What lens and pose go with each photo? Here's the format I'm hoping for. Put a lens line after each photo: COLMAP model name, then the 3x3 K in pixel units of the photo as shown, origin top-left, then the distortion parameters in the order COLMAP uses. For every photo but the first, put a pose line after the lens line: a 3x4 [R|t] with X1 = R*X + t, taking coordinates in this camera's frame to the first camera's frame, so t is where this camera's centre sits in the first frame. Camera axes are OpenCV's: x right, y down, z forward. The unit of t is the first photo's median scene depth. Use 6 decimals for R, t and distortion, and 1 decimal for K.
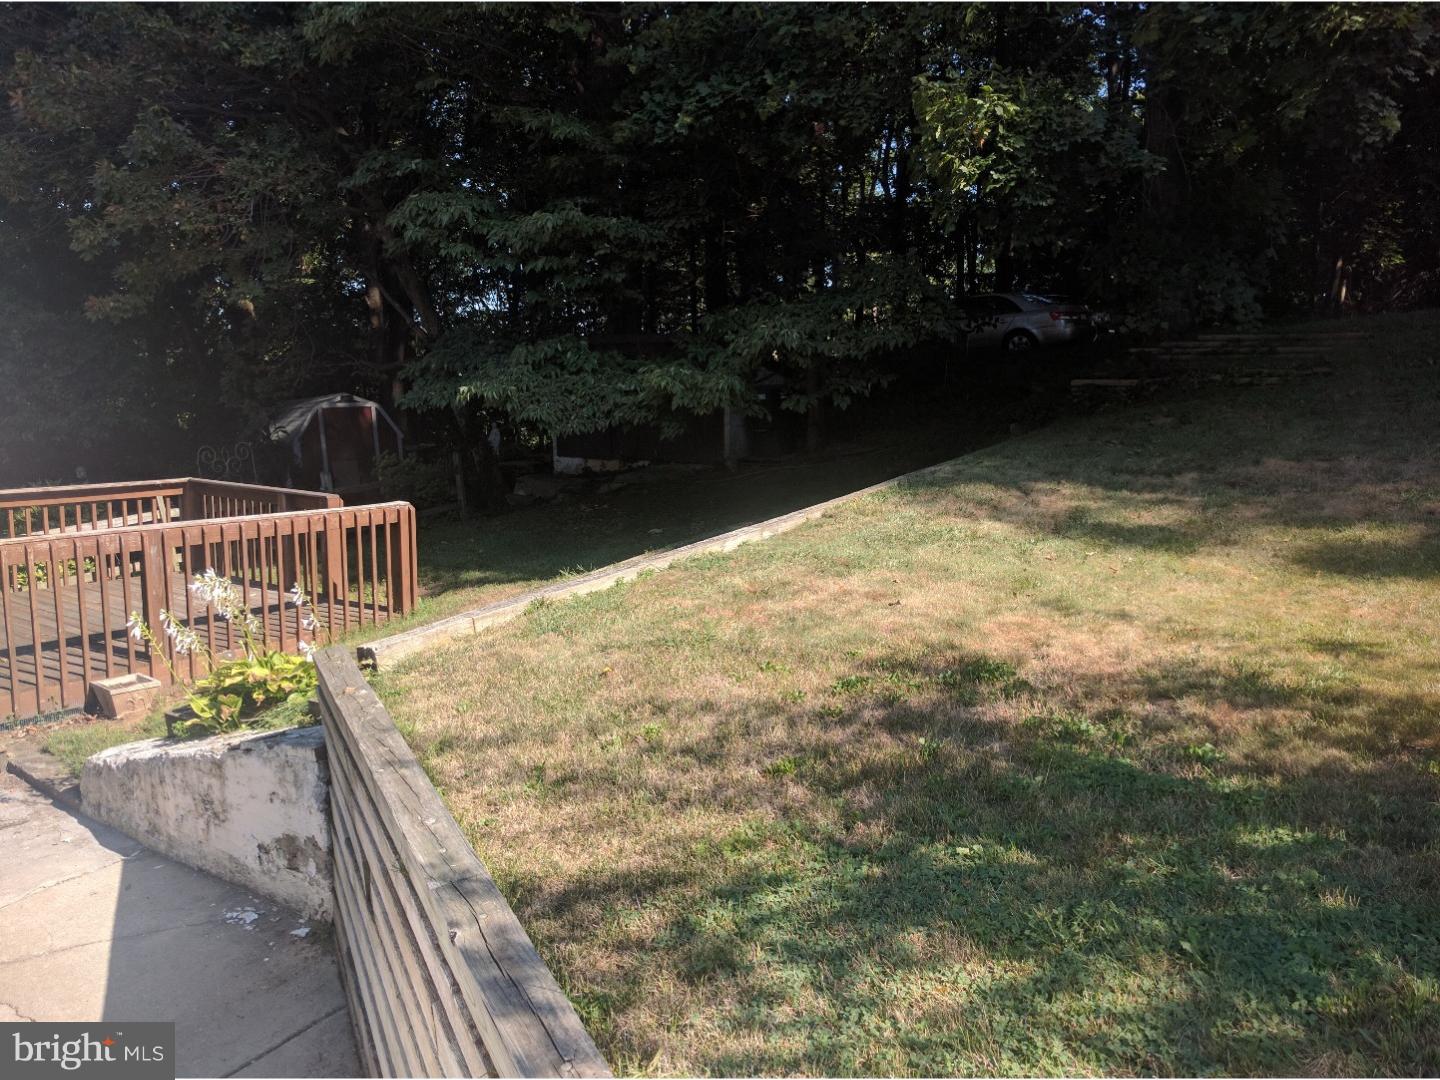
lens RADIAL K [[1151.9, 0, 720.0], [0, 1151.9, 540.0], [0, 0, 1]] dist [0.032858, 0.000909]
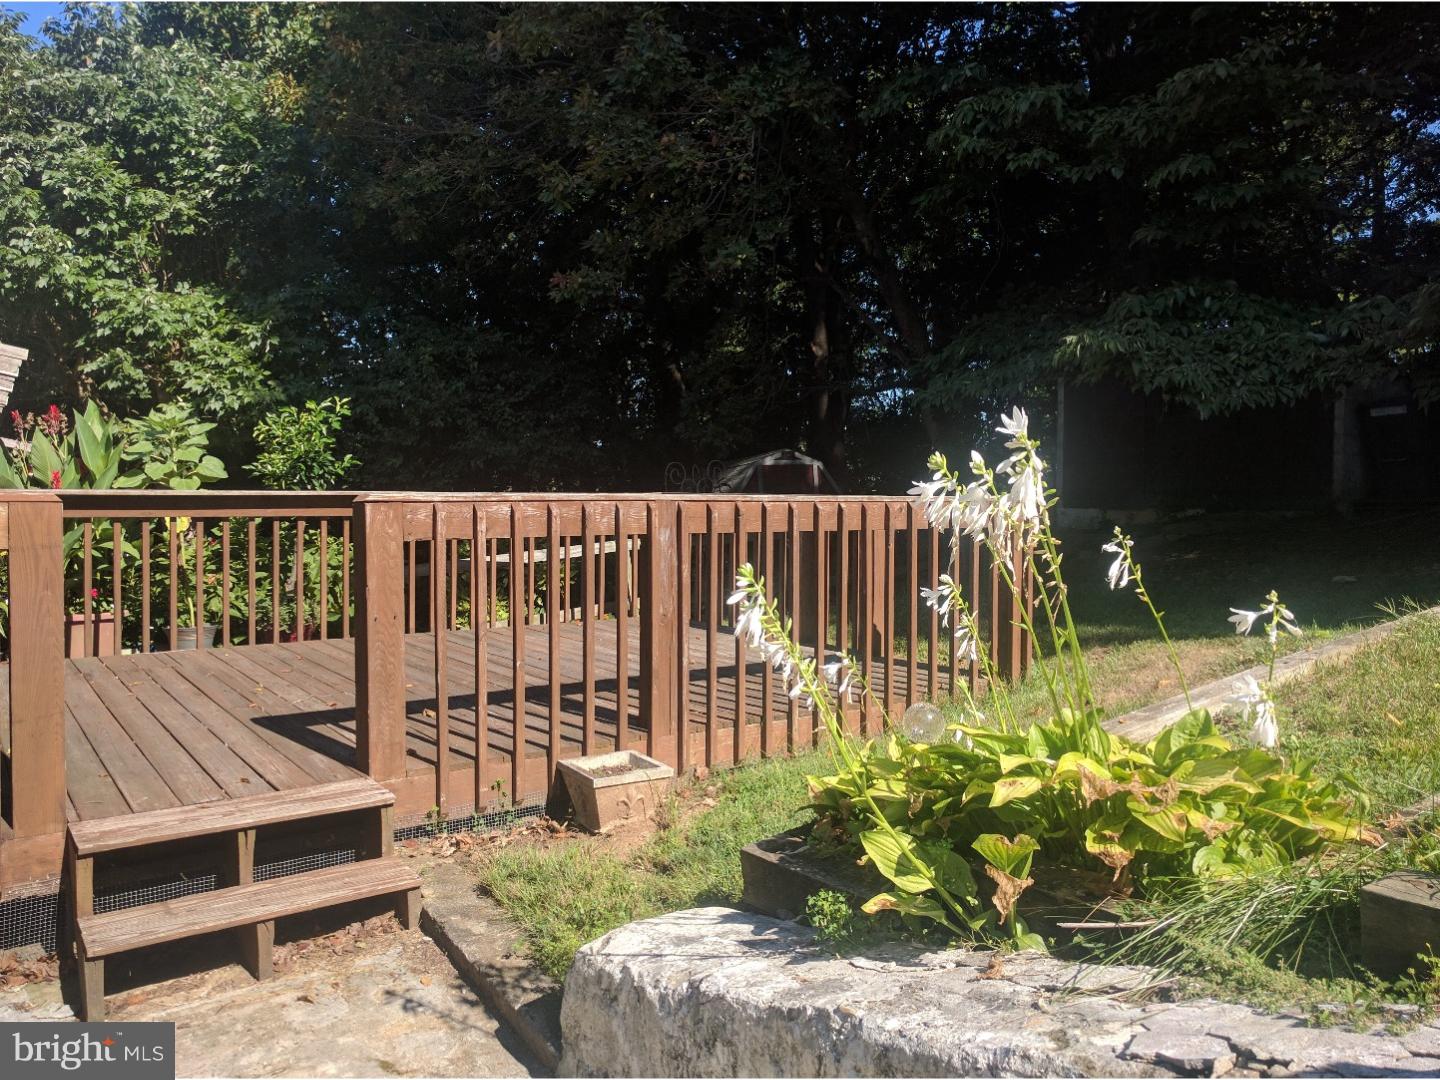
lens RADIAL K [[1089.3, 0, 726.0], [0, 1089.3, 524.9], [0, 0, 1]] dist [0.017081, 0.011806]
pose [[0.954622, 0.000666, -0.297821, -0.309406], [-0.034518, 0.993505, -0.108422, 0.063479], [0.295814, 0.113782, 0.948445, 0.514455]]
